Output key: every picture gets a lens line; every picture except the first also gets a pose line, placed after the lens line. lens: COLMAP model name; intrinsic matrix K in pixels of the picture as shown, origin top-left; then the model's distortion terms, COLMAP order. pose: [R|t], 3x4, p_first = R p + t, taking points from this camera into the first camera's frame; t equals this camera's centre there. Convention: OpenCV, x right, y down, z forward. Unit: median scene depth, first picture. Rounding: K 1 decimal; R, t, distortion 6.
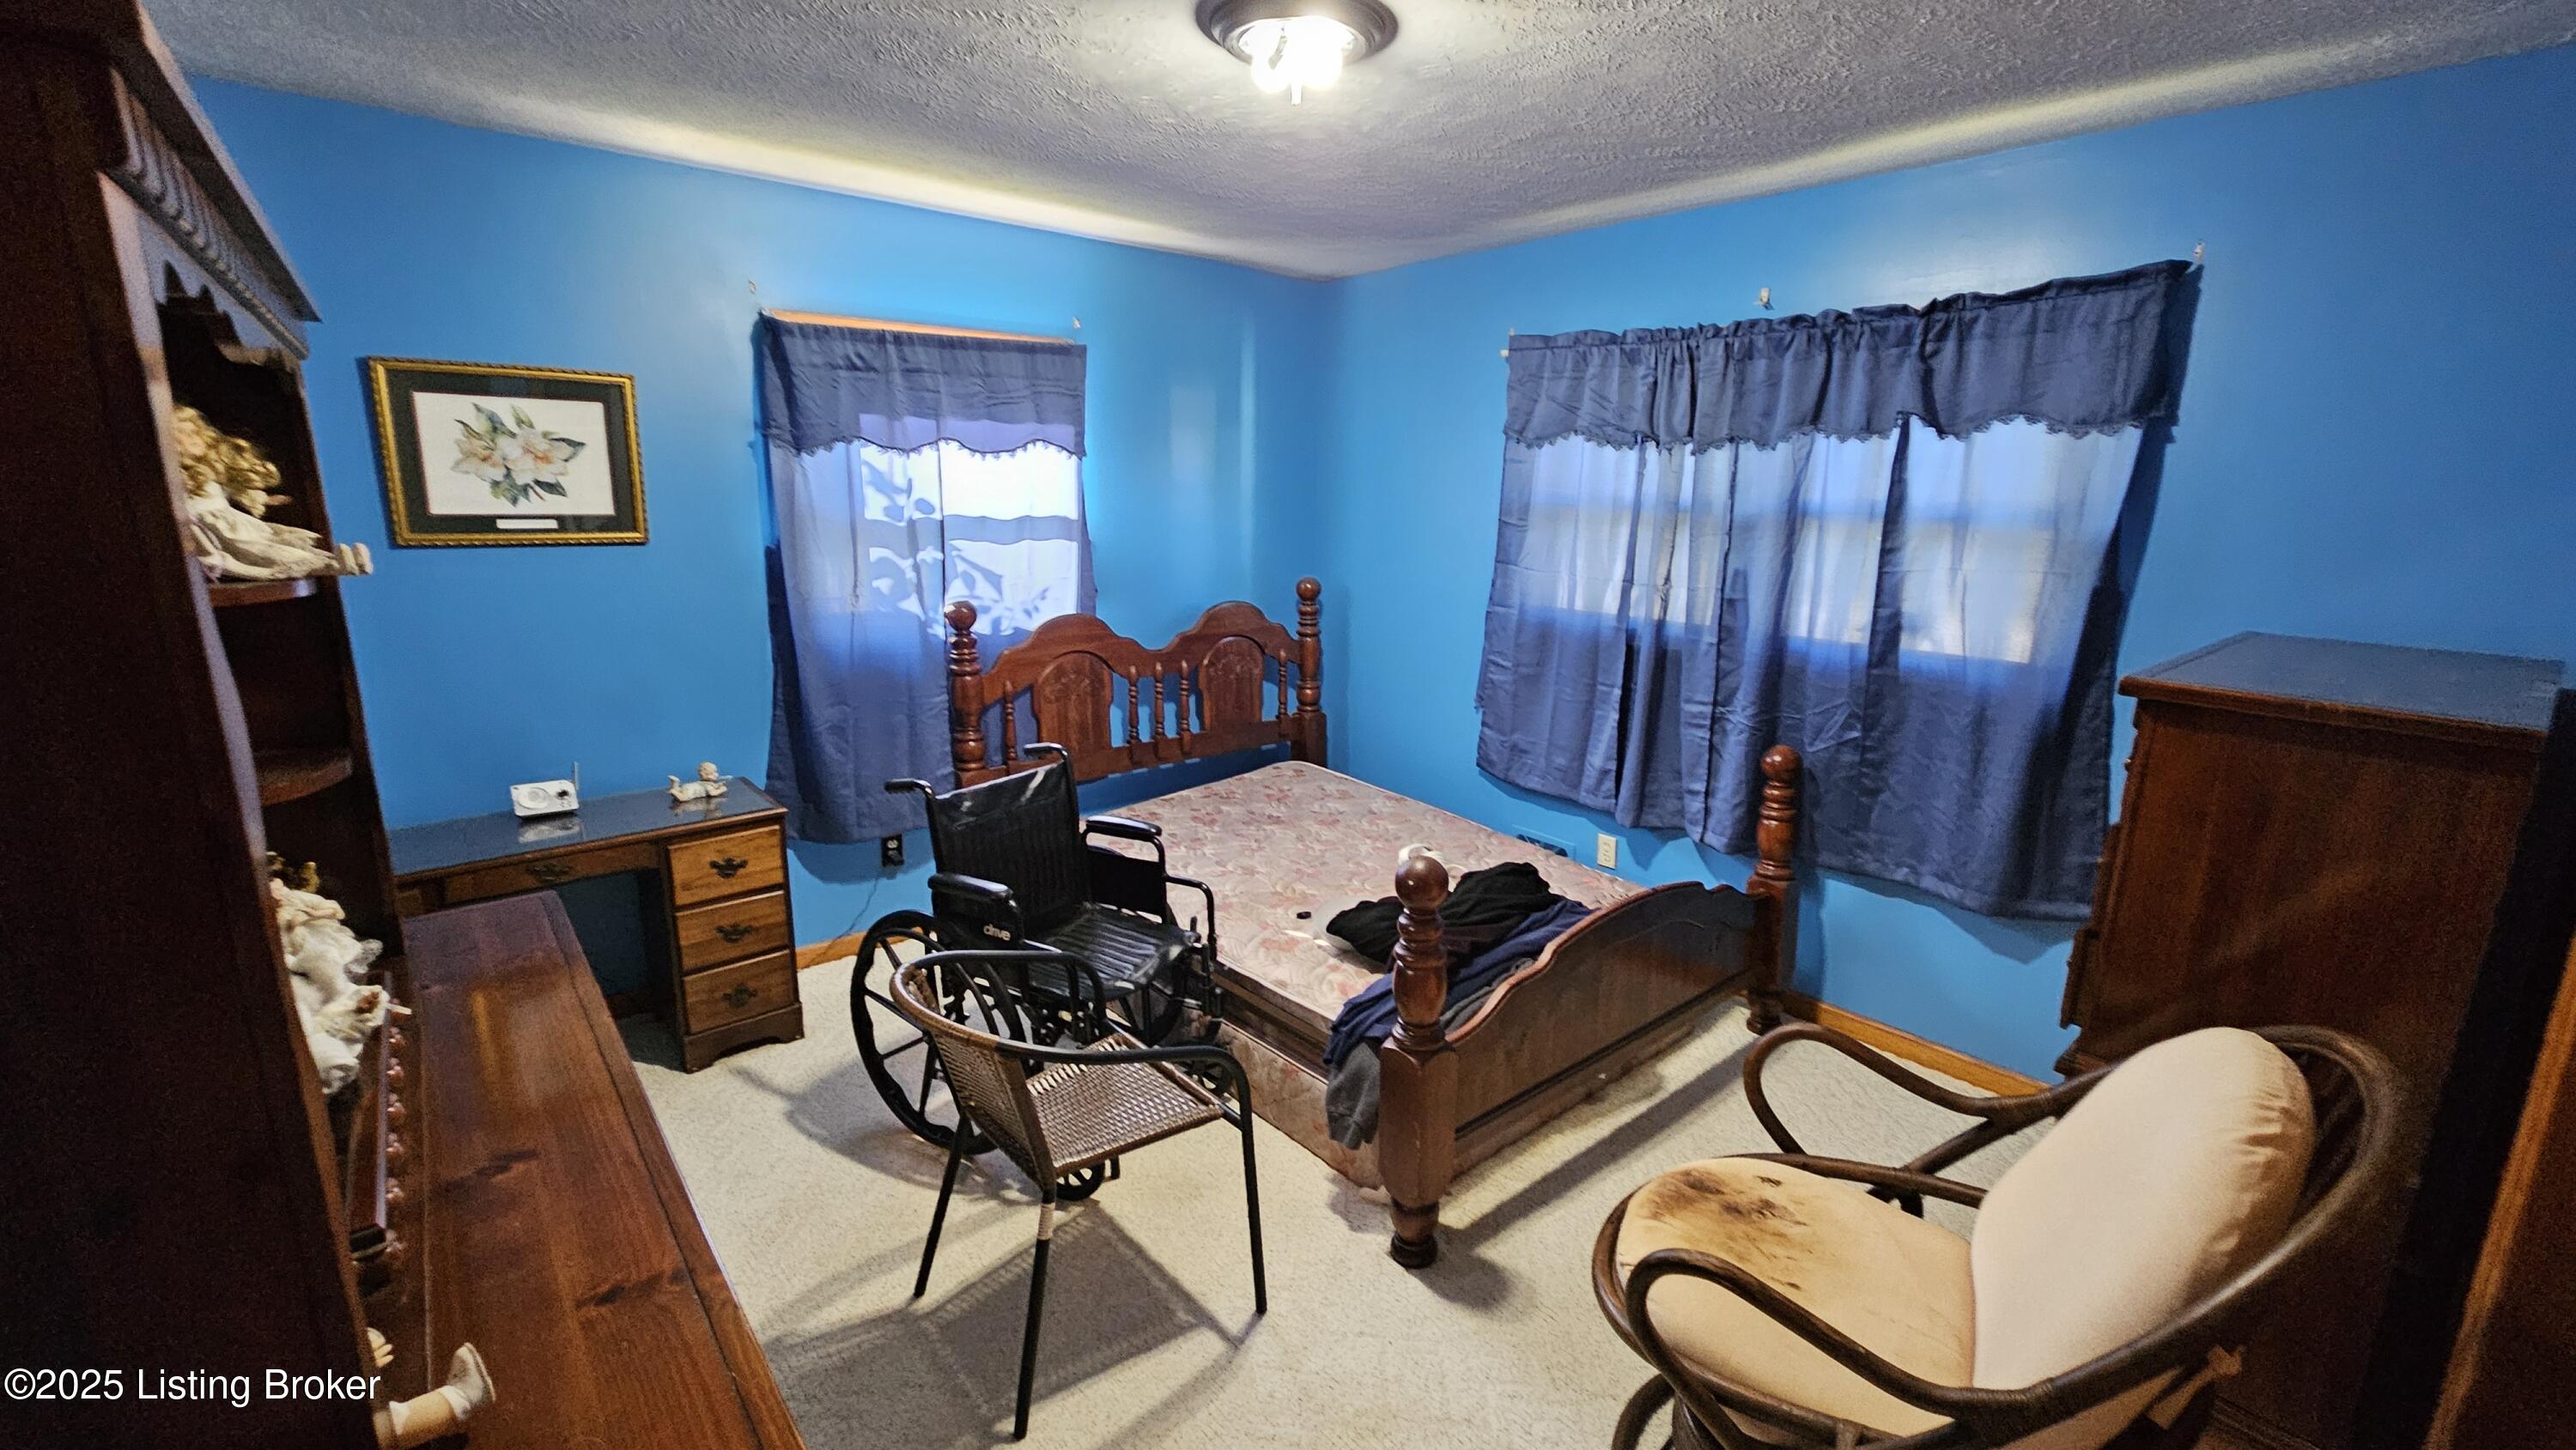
lens RADIAL K [[1055.7, 0, 1288.9], [0, 1055.7, 720.1], [0, 0, 1]] dist [0.003102, -0.000606]
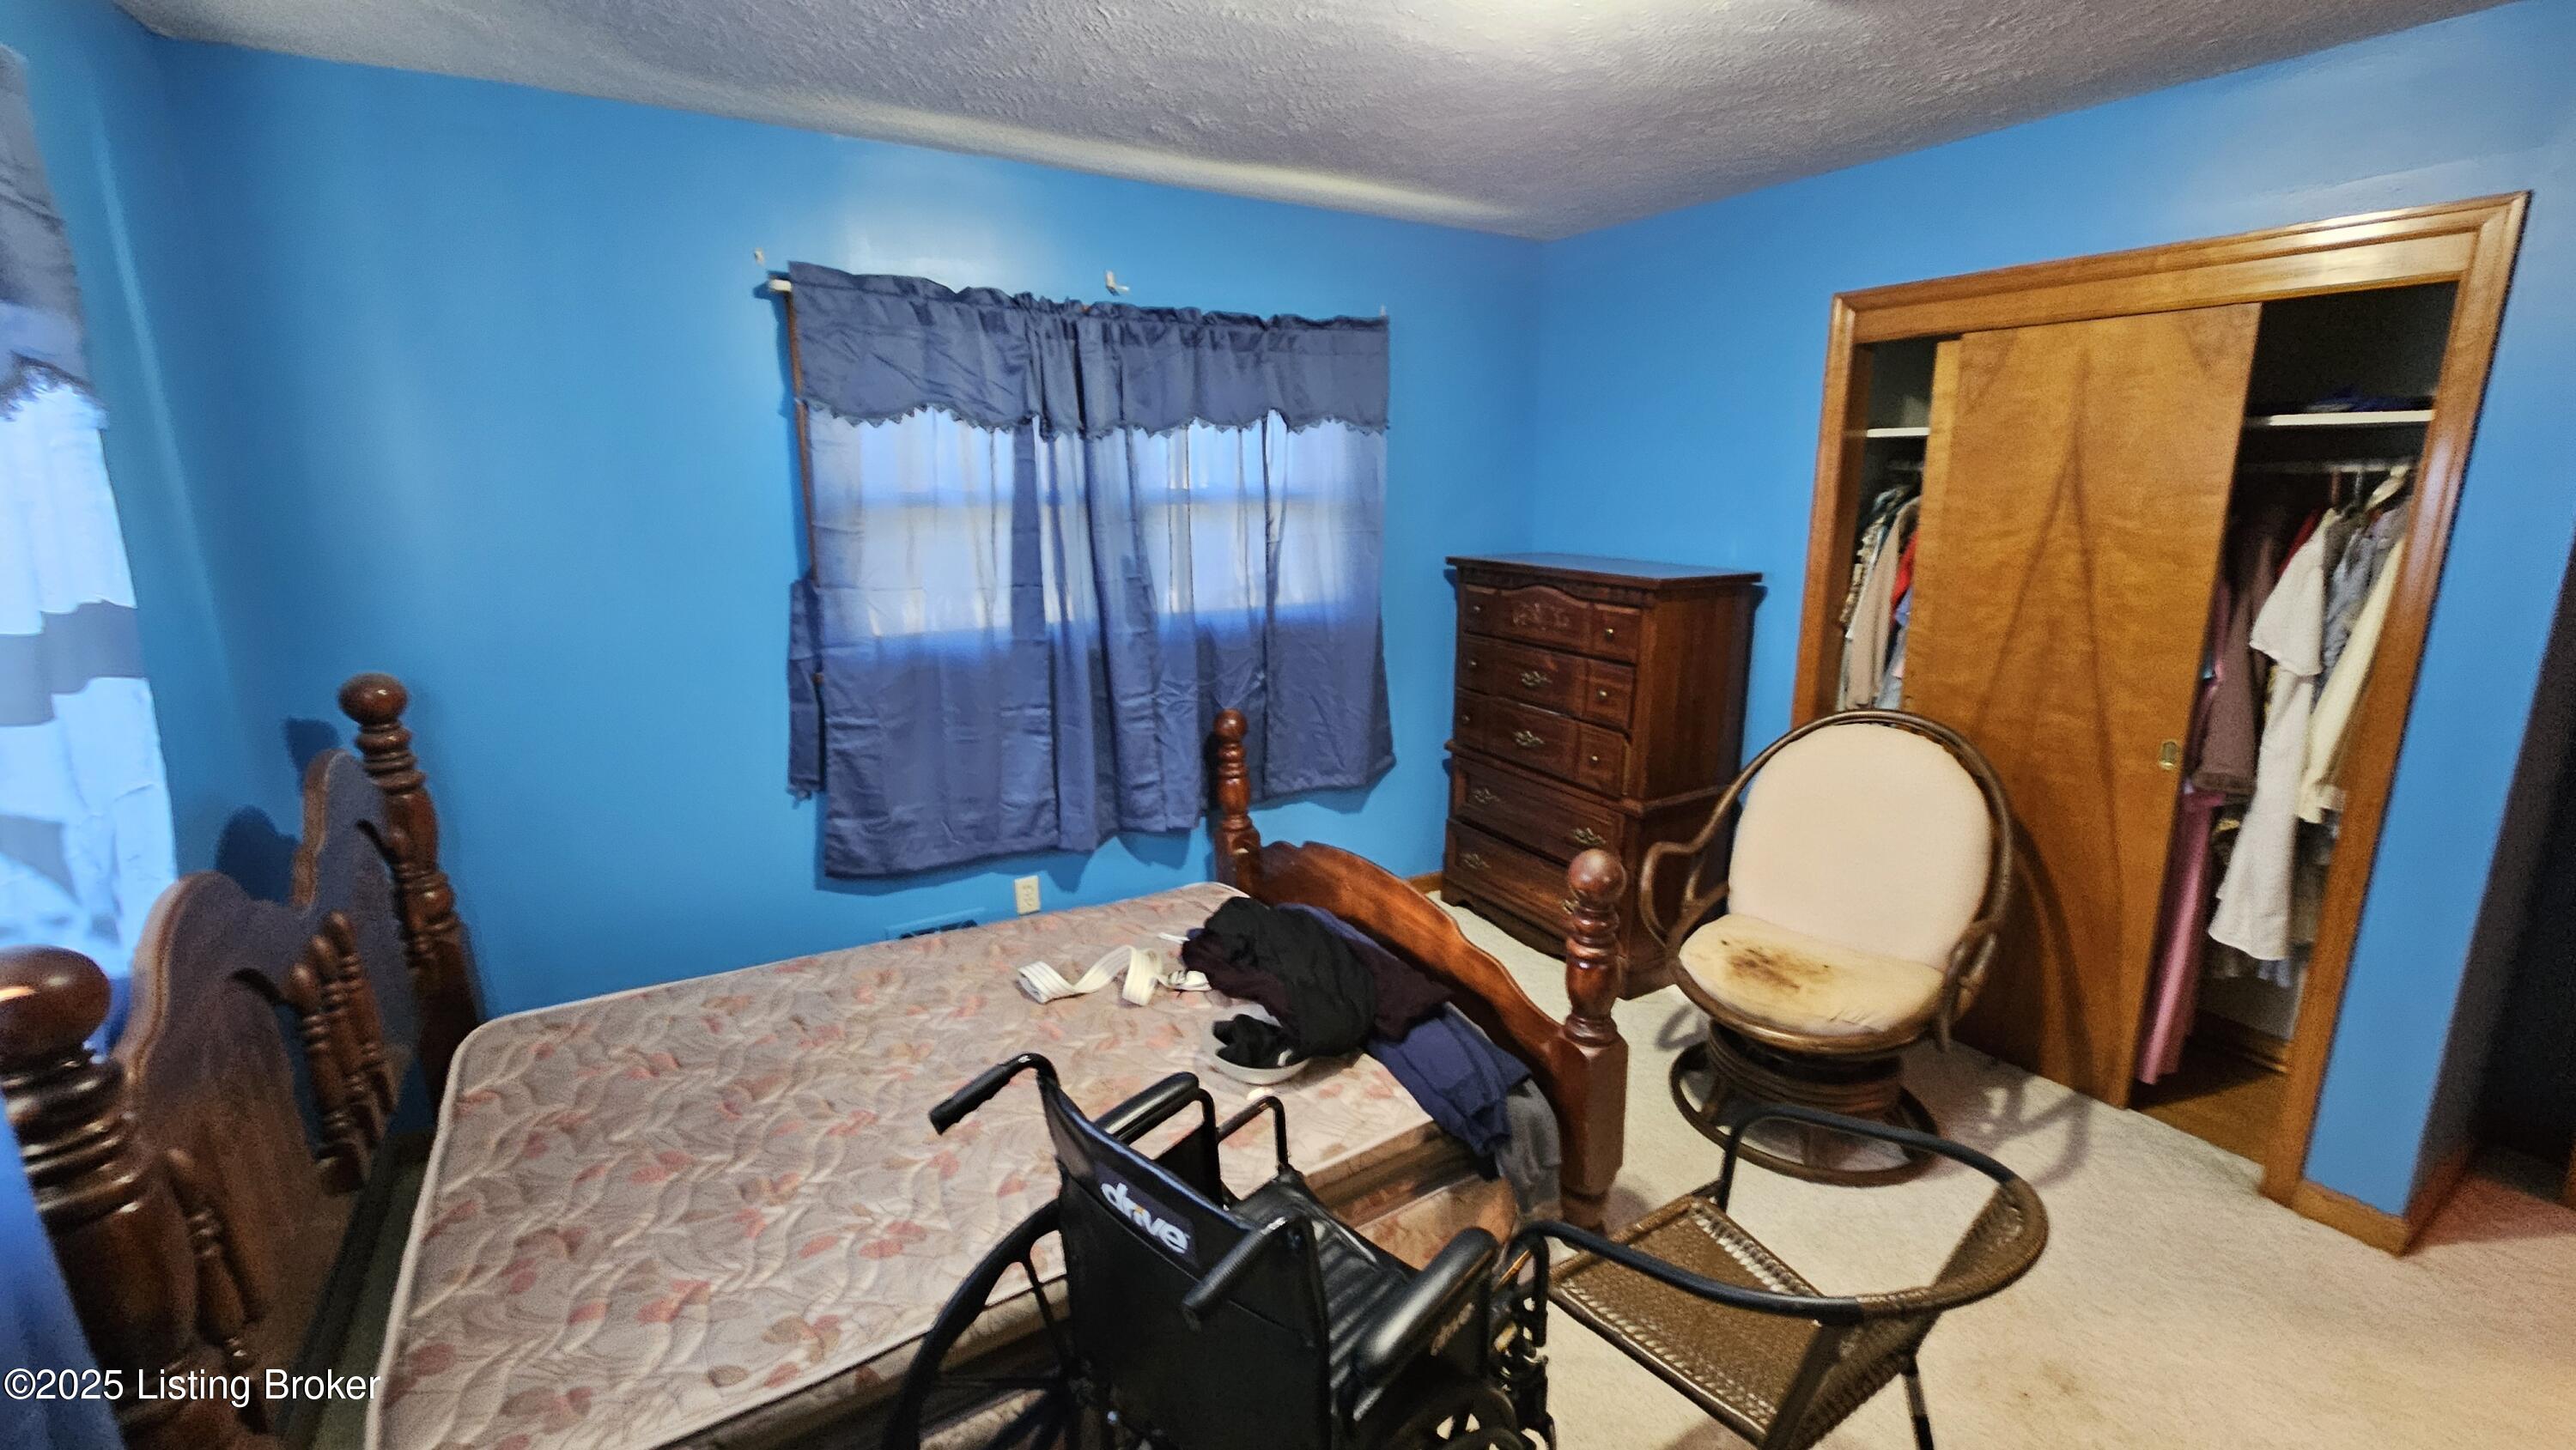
lens RADIAL K [[1055.7, 0, 1292.3], [0, 1055.7, 730.3], [0, 0, 1]] dist [0.003102, -0.000606]
pose [[0.138502, -0.250030, 0.958281, -0.538507], [0.219116, 0.951363, 0.216556, -0.166643], [-0.965819, 0.179981, 0.186551, 0.685741]]
